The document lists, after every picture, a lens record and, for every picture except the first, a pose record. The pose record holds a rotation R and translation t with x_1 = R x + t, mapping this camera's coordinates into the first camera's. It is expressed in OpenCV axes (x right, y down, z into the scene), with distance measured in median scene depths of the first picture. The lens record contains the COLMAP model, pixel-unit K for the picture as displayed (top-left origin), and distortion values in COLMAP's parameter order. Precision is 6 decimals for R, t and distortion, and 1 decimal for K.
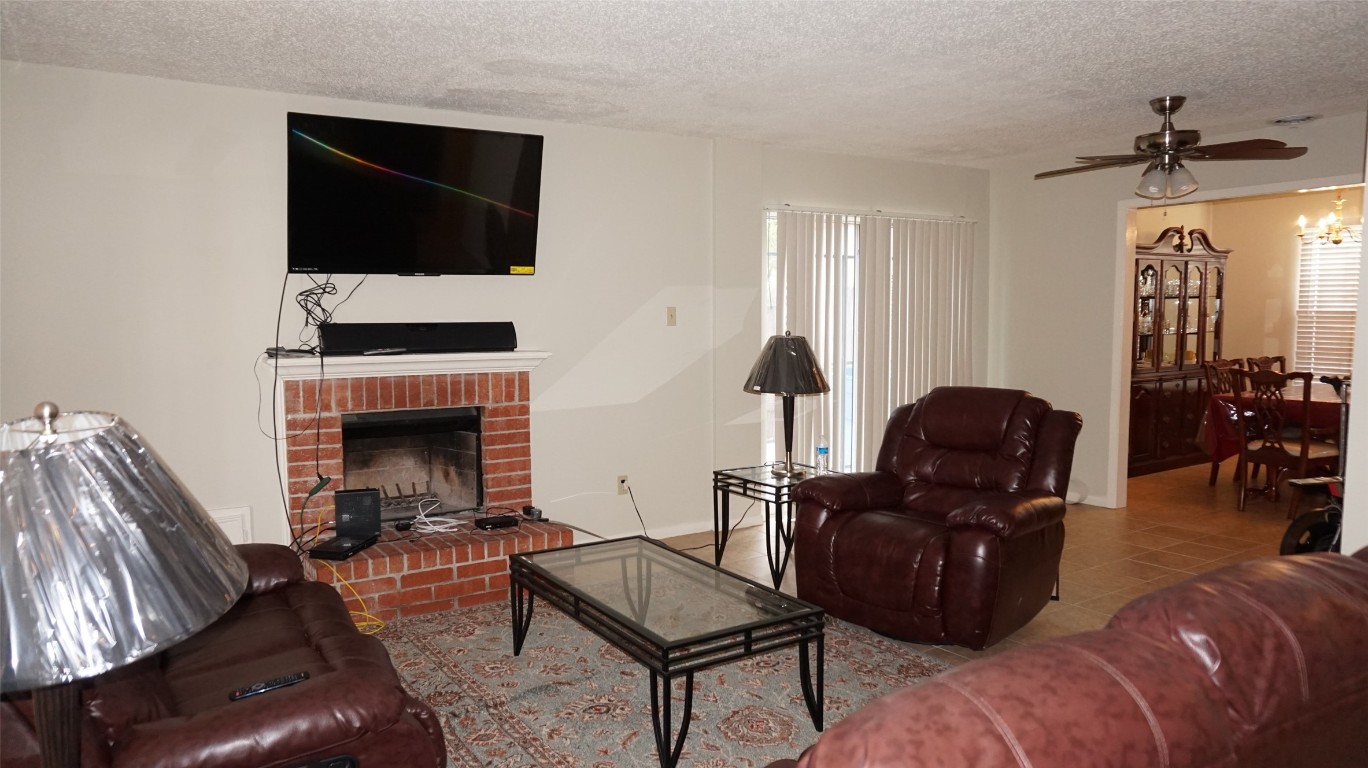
lens RADIAL K [[939.1, 0, 687.4], [0, 939.1, 381.4], [0, 0, 1]] dist [-0.033800, 0.040392]
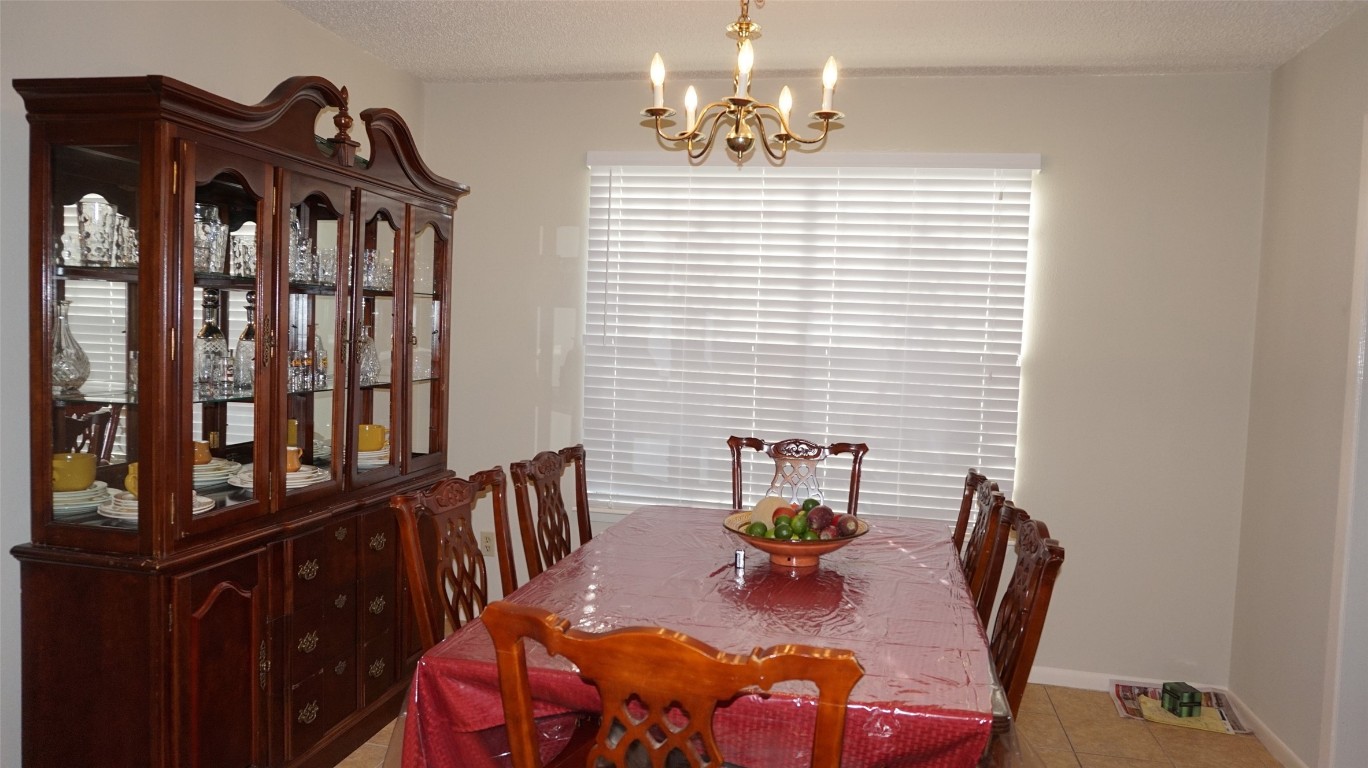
lens RADIAL K [[939.1, 0, 687.4], [0, 939.1, 381.4], [0, 0, 1]] dist [-0.033800, 0.040392]
pose [[0.708094, -0.008458, 0.706067, 0.292540], [0.014093, 0.999898, -0.002155, -0.042225], [-0.705977, 0.011476, 0.708141, 0.518934]]
